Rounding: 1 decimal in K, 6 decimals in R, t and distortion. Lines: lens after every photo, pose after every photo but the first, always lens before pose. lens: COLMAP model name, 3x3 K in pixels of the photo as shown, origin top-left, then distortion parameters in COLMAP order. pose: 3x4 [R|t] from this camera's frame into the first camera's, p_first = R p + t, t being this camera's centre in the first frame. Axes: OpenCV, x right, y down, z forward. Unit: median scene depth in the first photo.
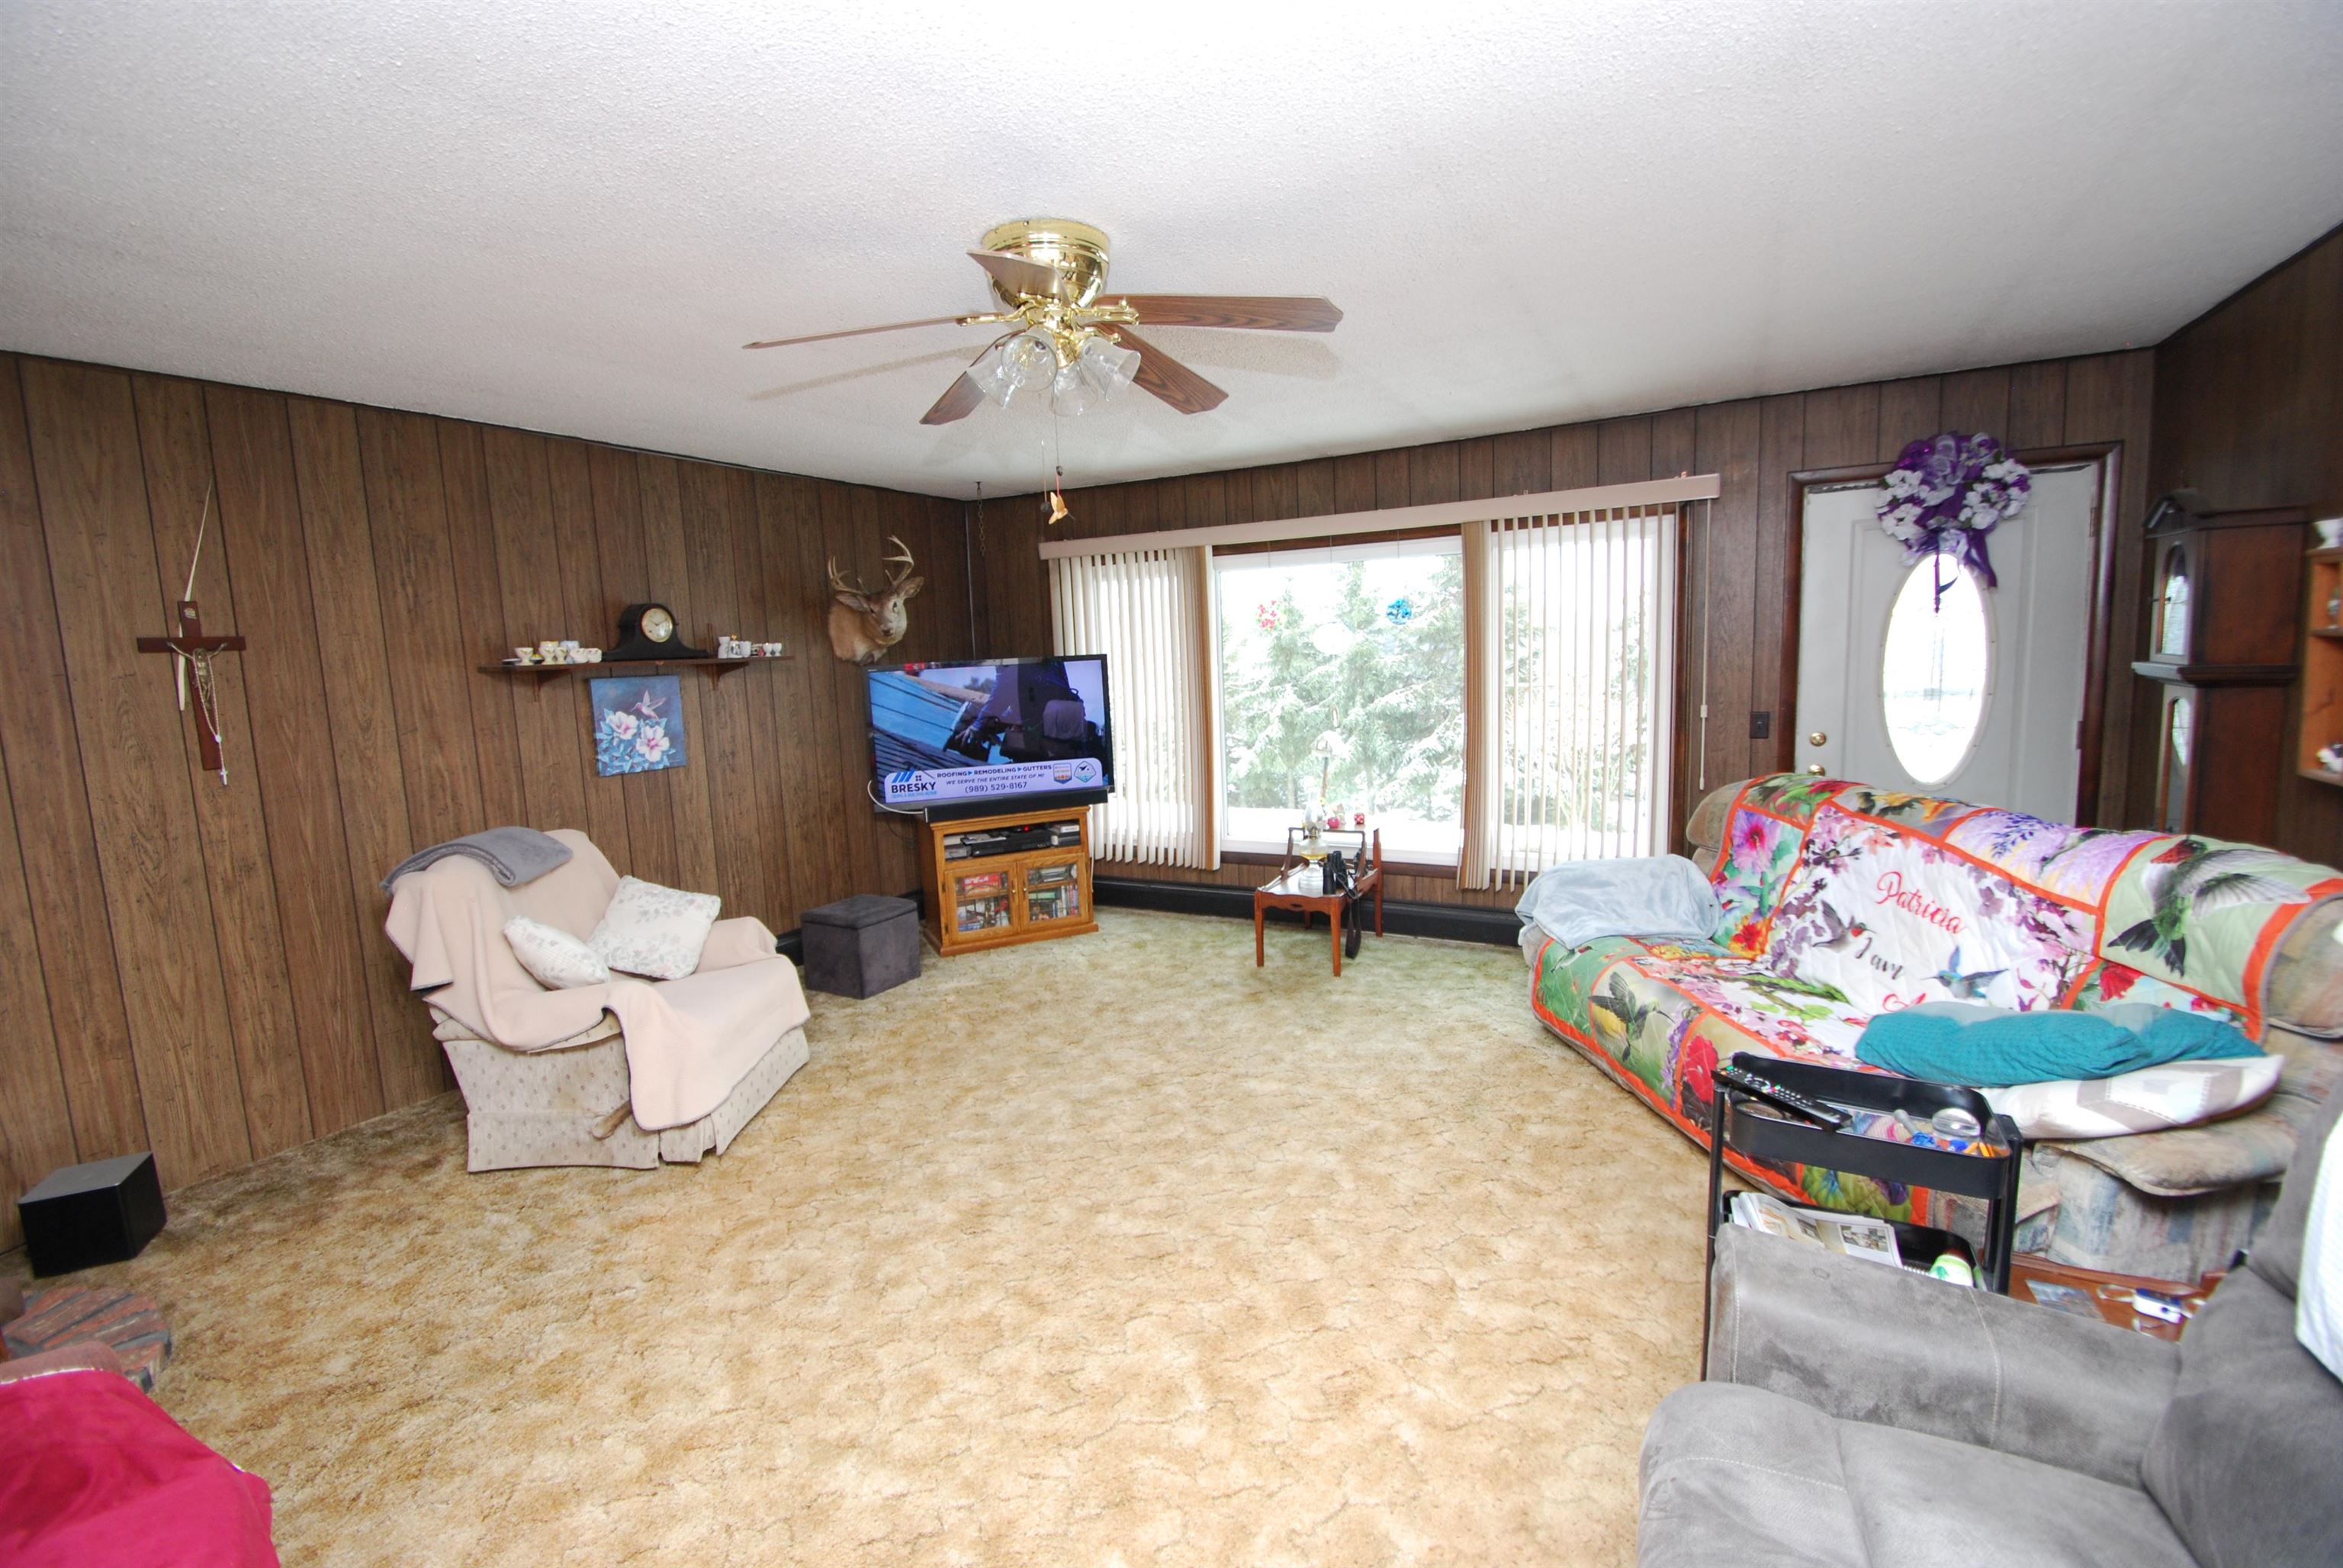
lens RADIAL K [[1029.3, 0, 1169.7], [0, 1029.3, 775.9], [0, 0, 1]] dist [0.012238, -0.014771]
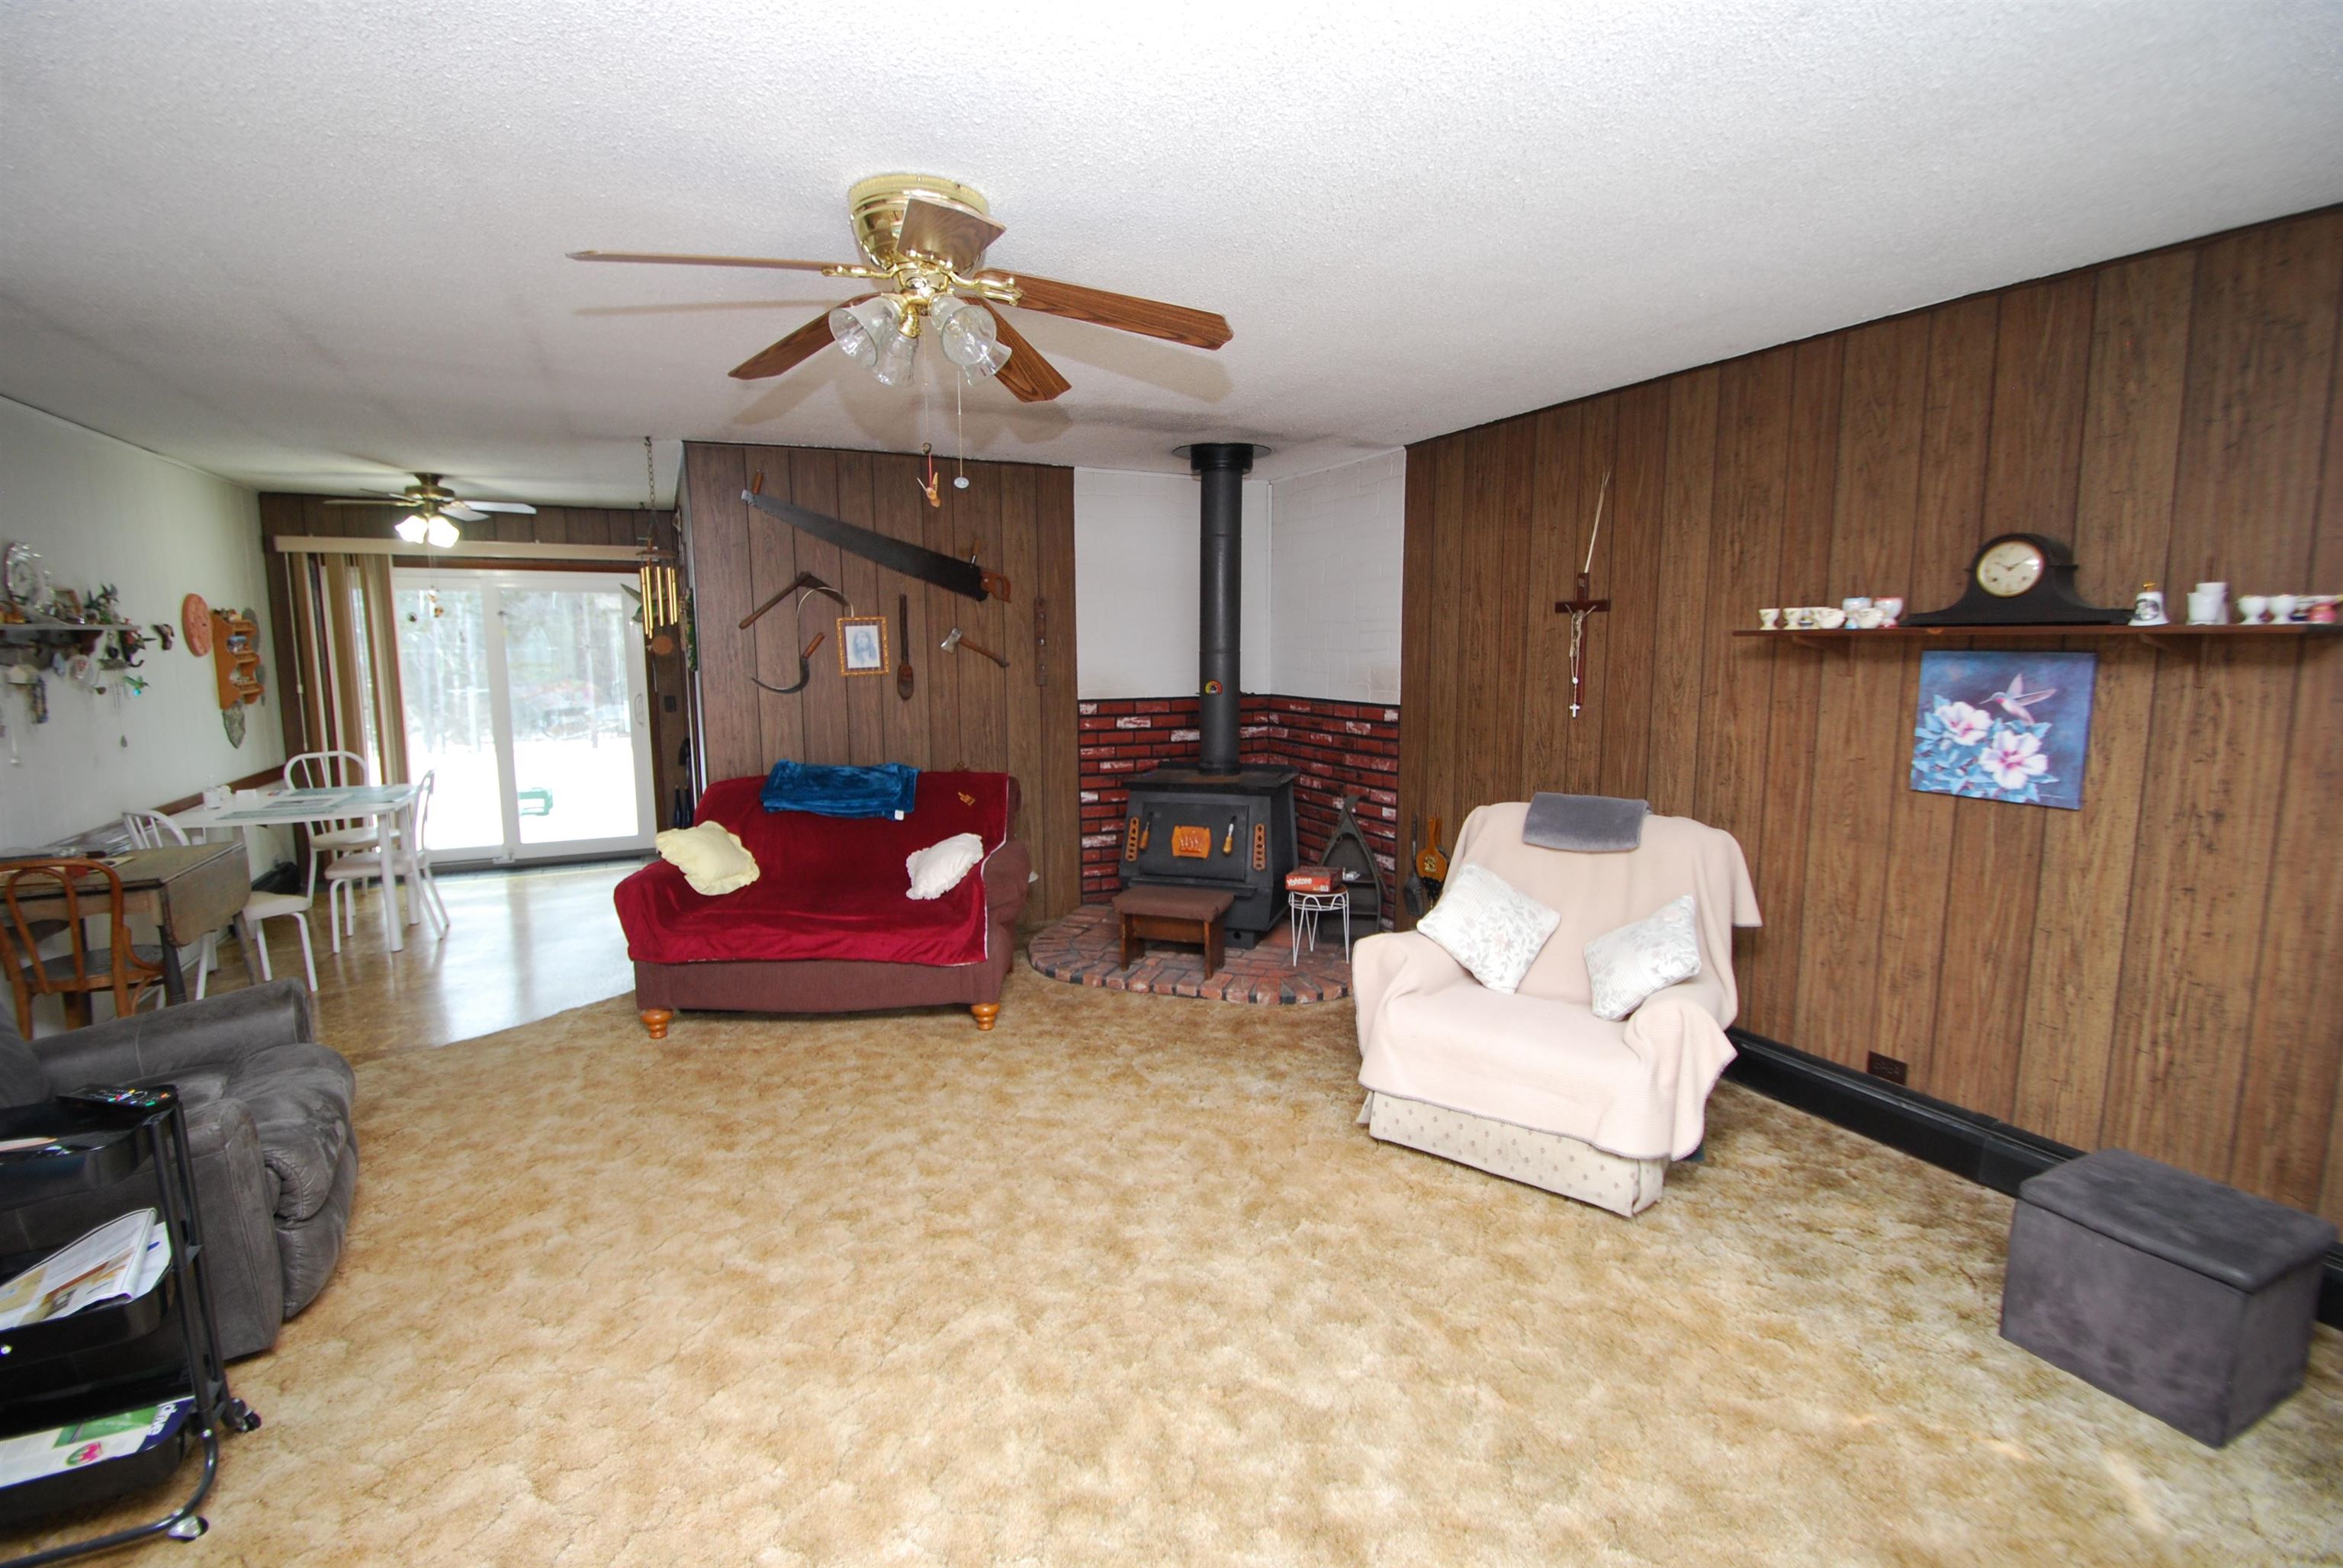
lens RADIAL K [[1029.3, 0, 1169.7], [0, 1029.3, 775.9], [0, 0, 1]] dist [0.012238, -0.014771]
pose [[-0.582141, 0.148971, -0.799324, 0.334188], [-0.072577, 0.969628, 0.233568, -0.148464], [0.809842, 0.193982, -0.553649, 1.063753]]
